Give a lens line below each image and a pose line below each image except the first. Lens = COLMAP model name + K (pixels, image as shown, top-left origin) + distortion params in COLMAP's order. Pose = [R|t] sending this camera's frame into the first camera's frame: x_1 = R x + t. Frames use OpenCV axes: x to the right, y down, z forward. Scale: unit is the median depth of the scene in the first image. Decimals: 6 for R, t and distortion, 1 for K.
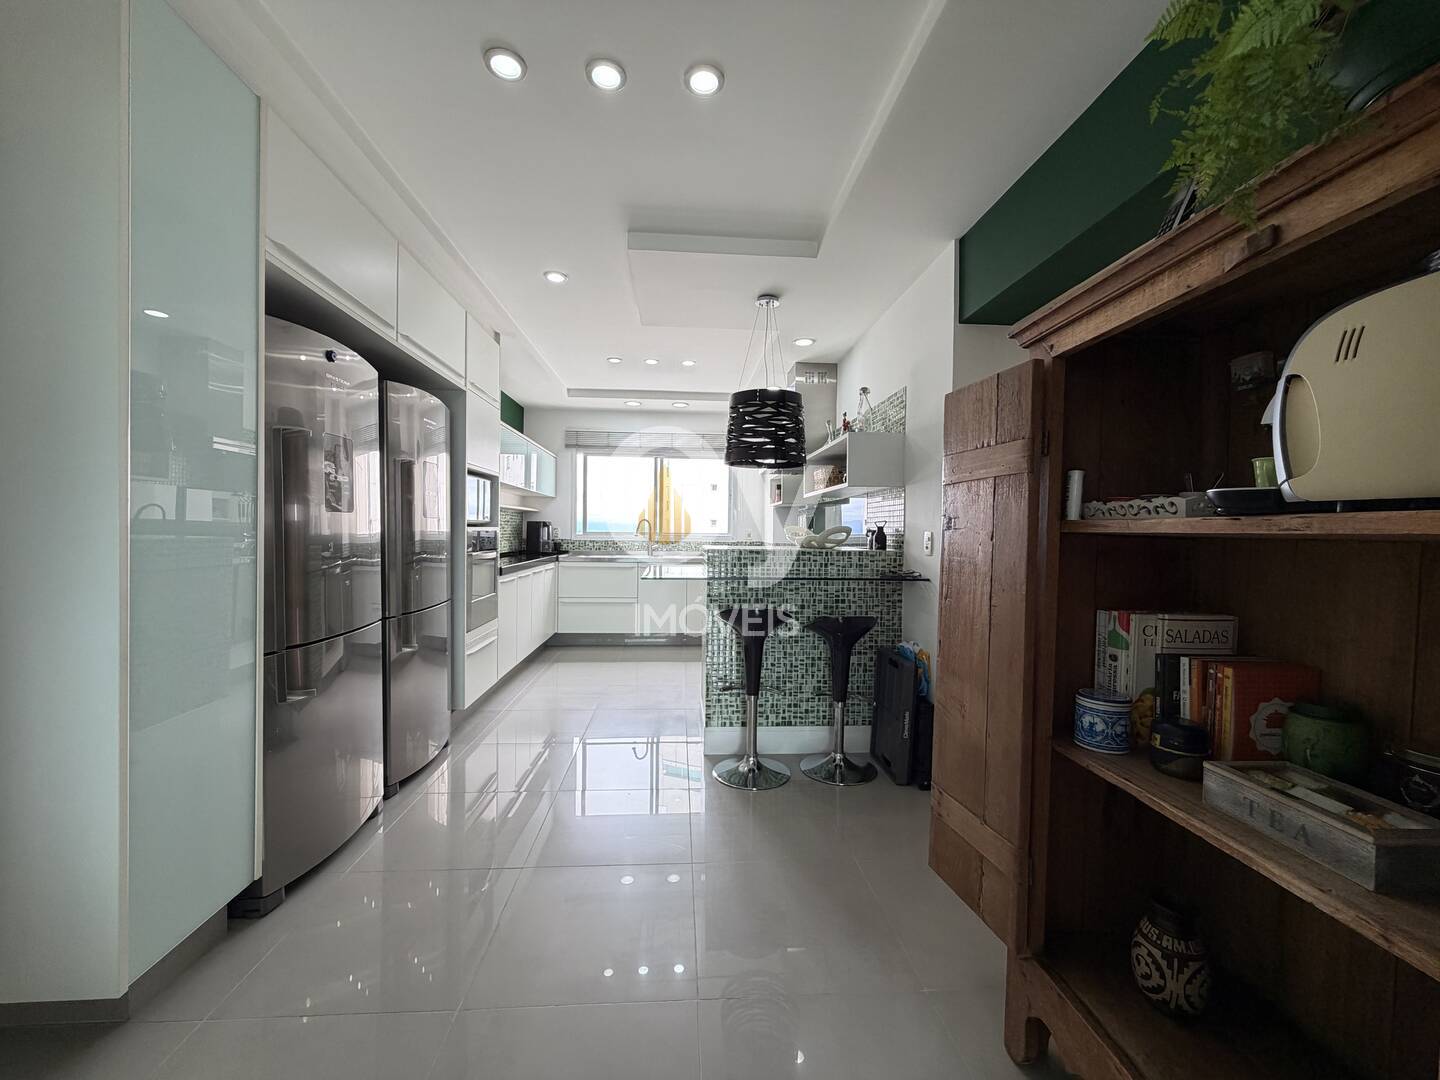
lens RADIAL K [[573.7, 0, 714.2], [0, 573.7, 538.6], [0, 0, 1]] dist [-0.000178, 0.000034]
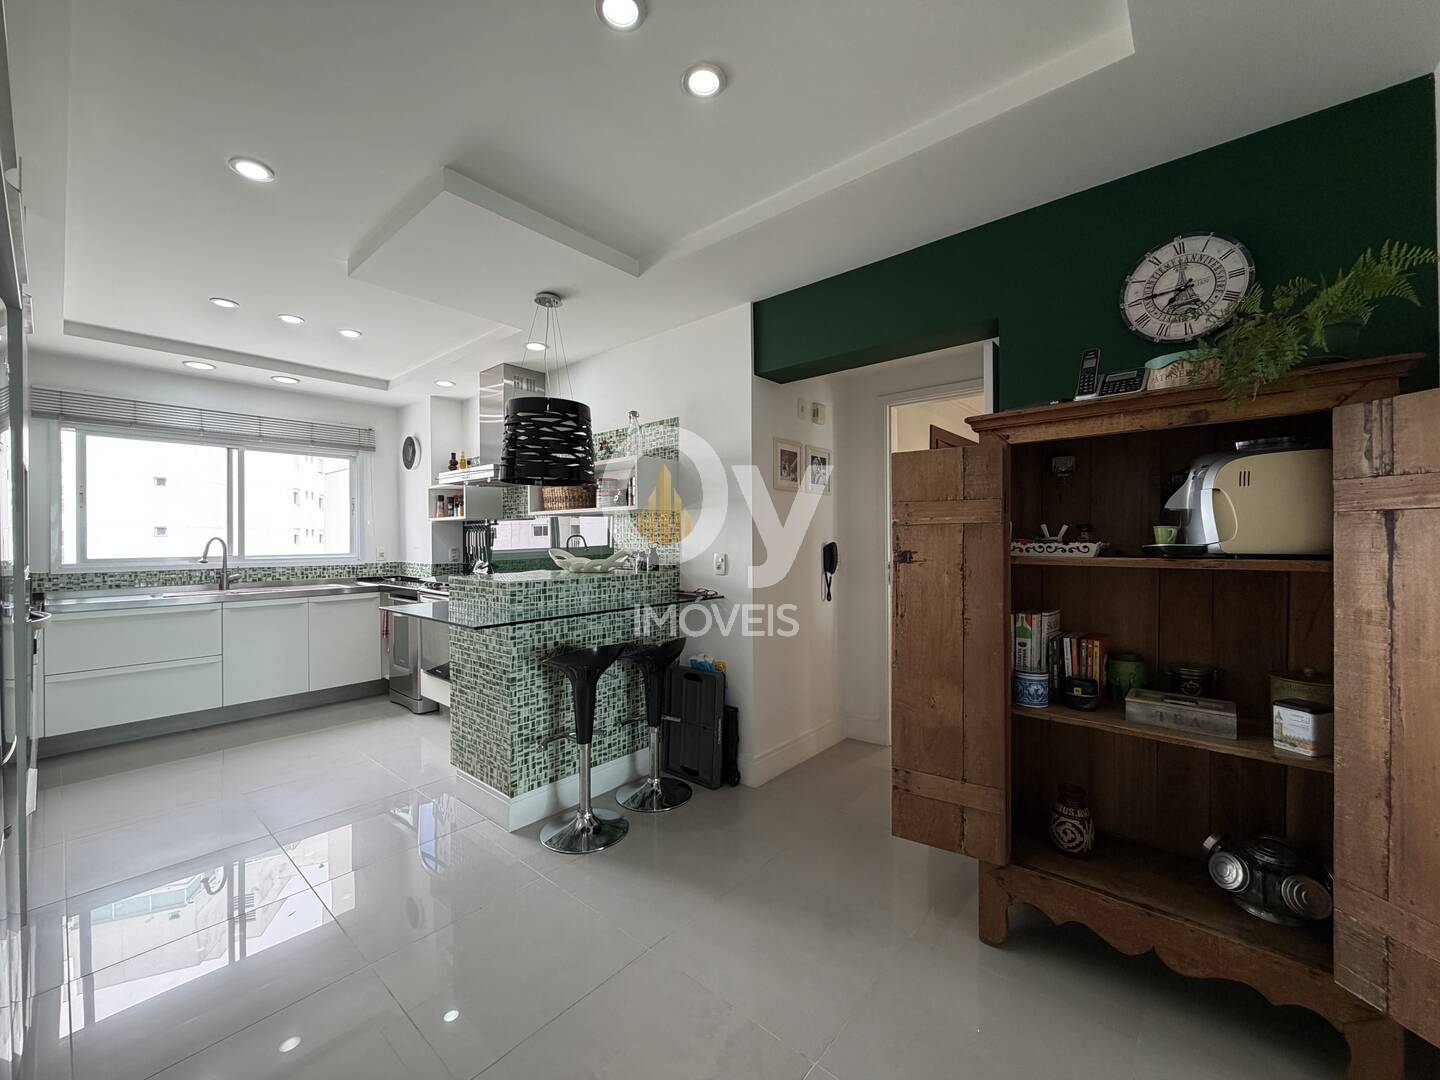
lens RADIAL K [[573.7, 0, 714.2], [0, 573.7, 538.6], [0, 0, 1]] dist [-0.000178, 0.000034]
pose [[0.702729, -0.017283, 0.711247, -0.390701], [0.023918, 0.999714, 0.000660, -0.038357], [-0.711055, 0.016547, 0.702941, 0.206080]]
